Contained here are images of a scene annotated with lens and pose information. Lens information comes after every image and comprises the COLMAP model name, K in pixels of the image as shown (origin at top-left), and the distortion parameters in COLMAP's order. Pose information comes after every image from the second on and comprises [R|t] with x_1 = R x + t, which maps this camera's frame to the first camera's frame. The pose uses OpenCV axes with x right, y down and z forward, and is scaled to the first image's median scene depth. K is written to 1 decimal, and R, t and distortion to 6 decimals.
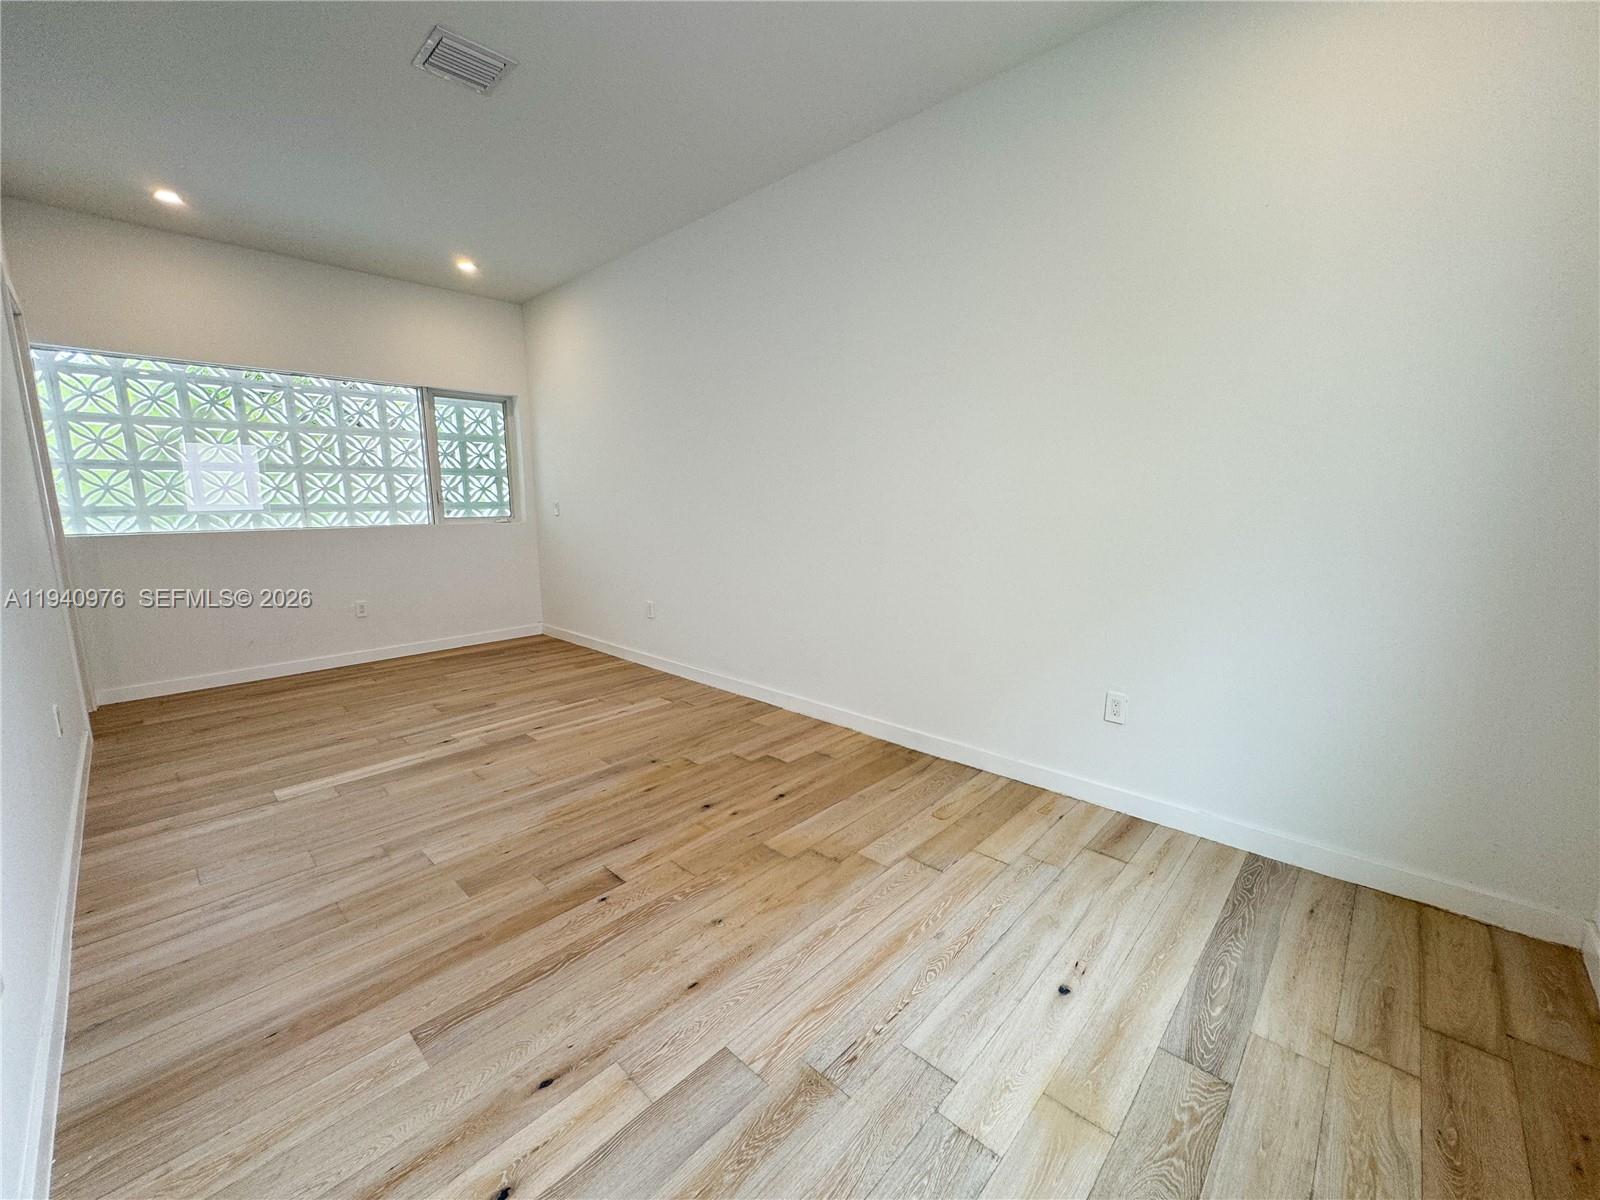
lens RADIAL K [[641.5, 0, 801.6], [0, 641.5, 604.6], [0, 0, 1]] dist [0.000103, 0.000521]
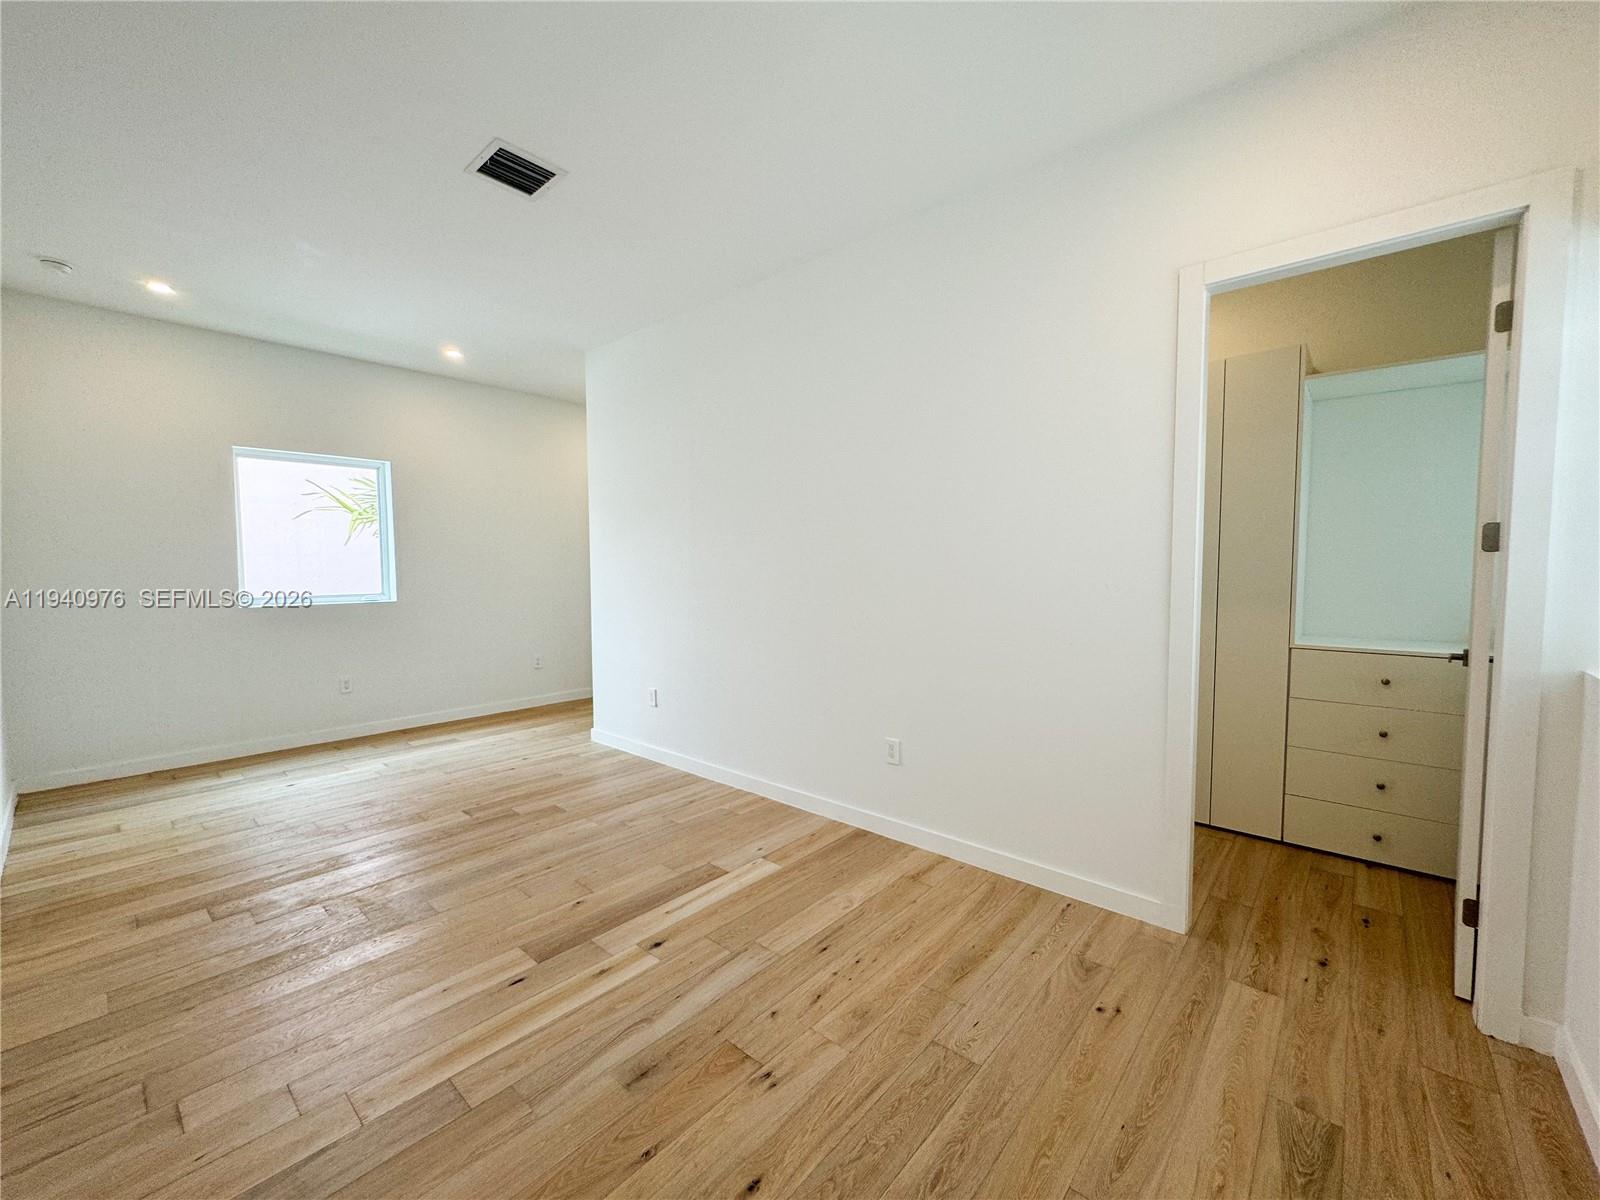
lens RADIAL K [[641.5, 0, 801.6], [0, 641.5, 604.6], [0, 0, 1]] dist [0.000103, 0.000521]
pose [[-0.999262, 0.010032, -0.037072, -0.682581], [0.001633, 0.975508, 0.219957, -0.278839], [0.038371, 0.219734, -0.974805, 1.577619]]
